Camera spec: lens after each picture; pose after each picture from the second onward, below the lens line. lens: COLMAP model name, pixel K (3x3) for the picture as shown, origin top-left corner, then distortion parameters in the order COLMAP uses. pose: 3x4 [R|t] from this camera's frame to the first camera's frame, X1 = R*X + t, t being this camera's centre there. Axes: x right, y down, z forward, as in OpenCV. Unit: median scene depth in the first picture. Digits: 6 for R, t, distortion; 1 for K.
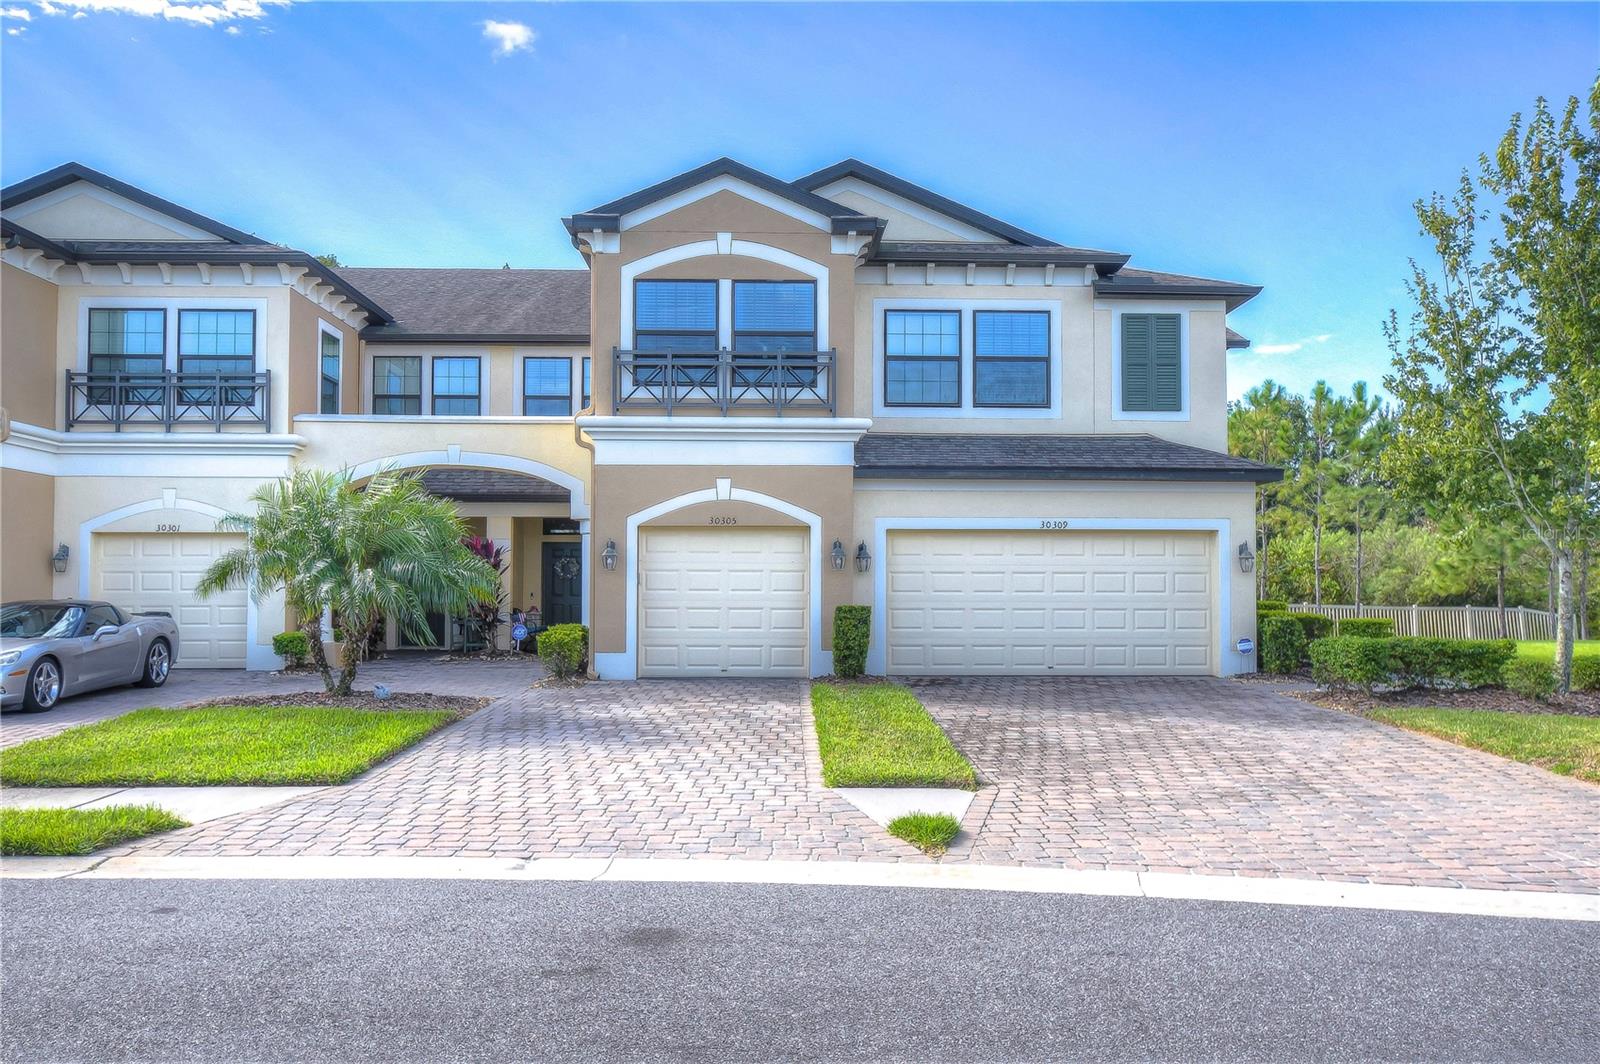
lens RADIAL K [[1319.8, 0, 809.4], [0, 1319.8, 525.0], [0, 0, 1]] dist [-0.026312, 0.048057]
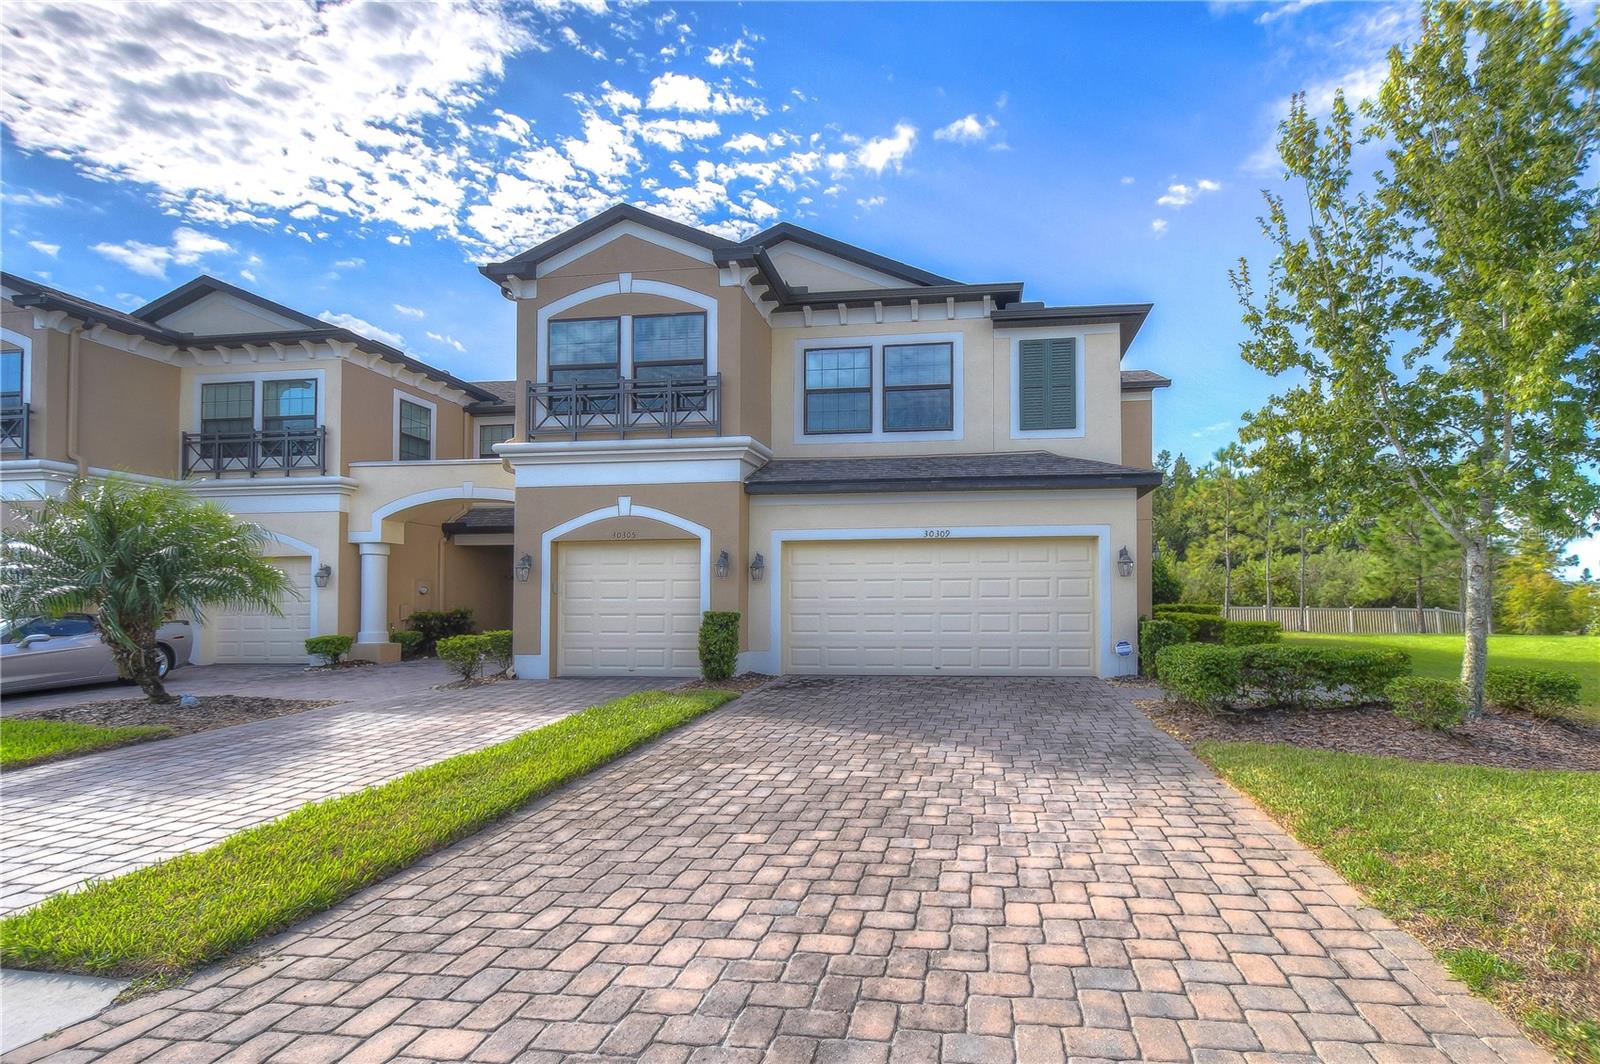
lens RADIAL K [[736.9, 0, 900.1], [0, 736.9, 569.3], [0, 0, 1]] dist [0.010386, -0.002950]
pose [[0.990212, -0.014795, -0.138785, 0.242532], [0.015567, 0.999869, 0.004480, 0.025459], [0.138700, -0.006597, 0.990312, 0.421063]]
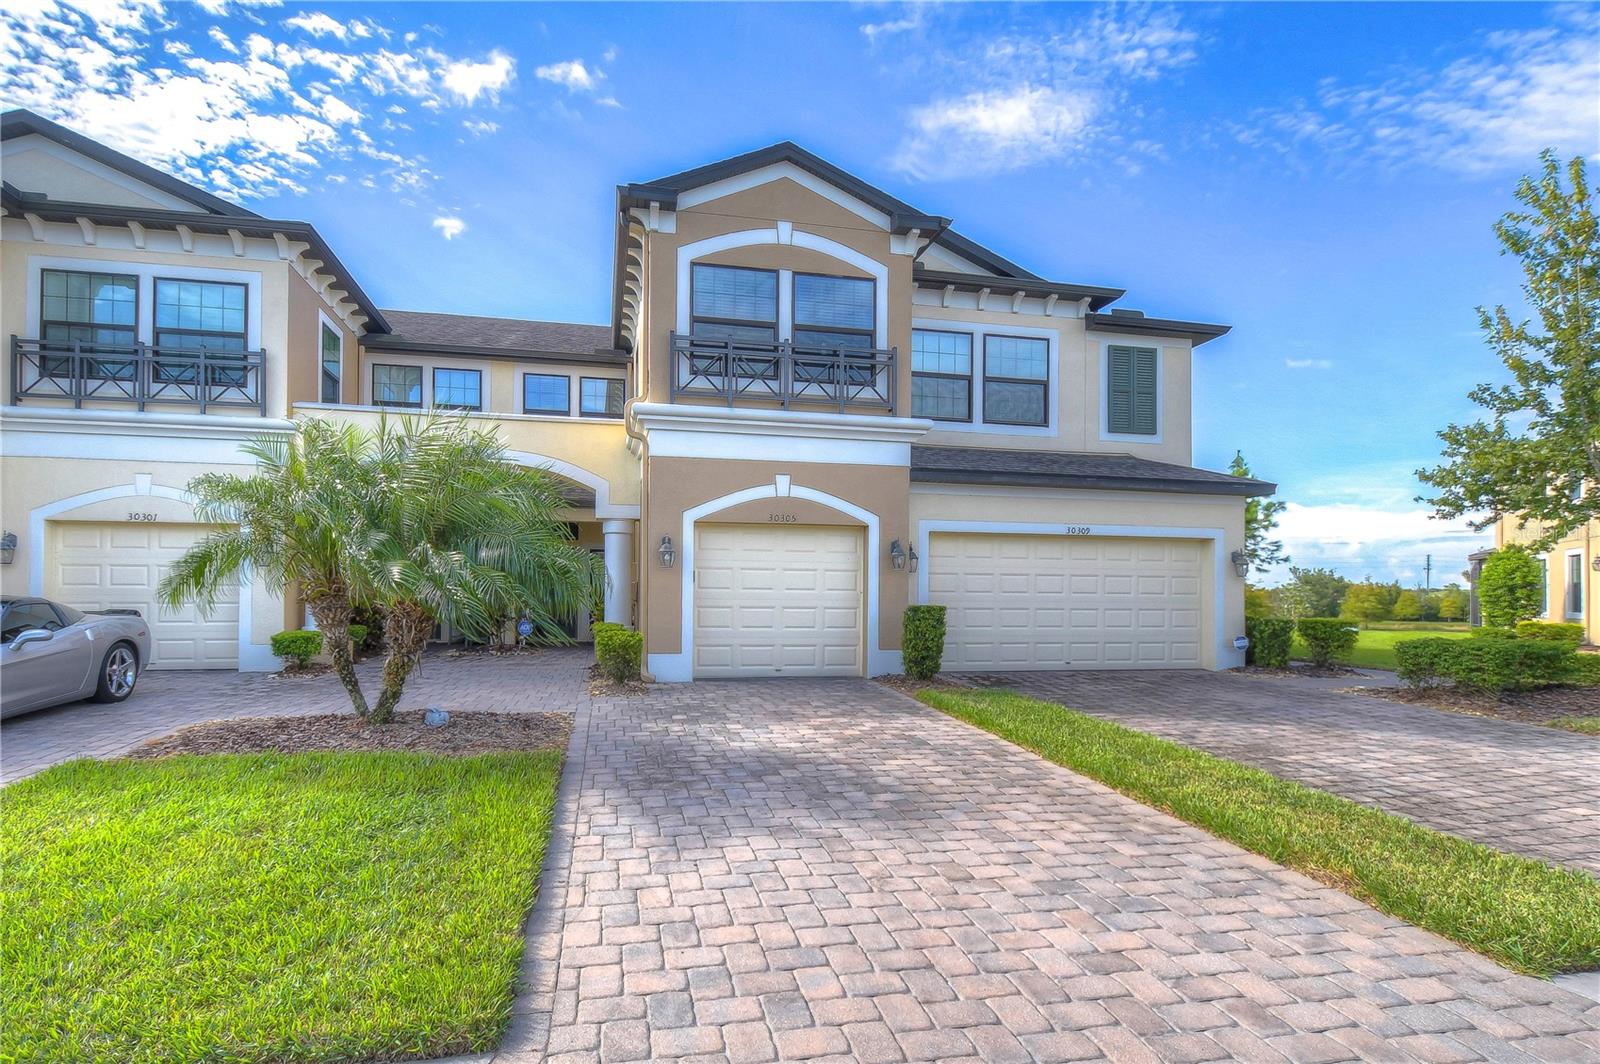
lens RADIAL K [[798.3, 0, 764.6], [0, 798.3, 572.9], [0, 0, 1]] dist [0.012513, -0.007320]
pose [[0.983841, 0.010714, 0.178723, -0.180997], [-0.014686, 0.999673, 0.020915, 0.024305], [-0.178441, -0.023202, 0.983677, 0.418165]]
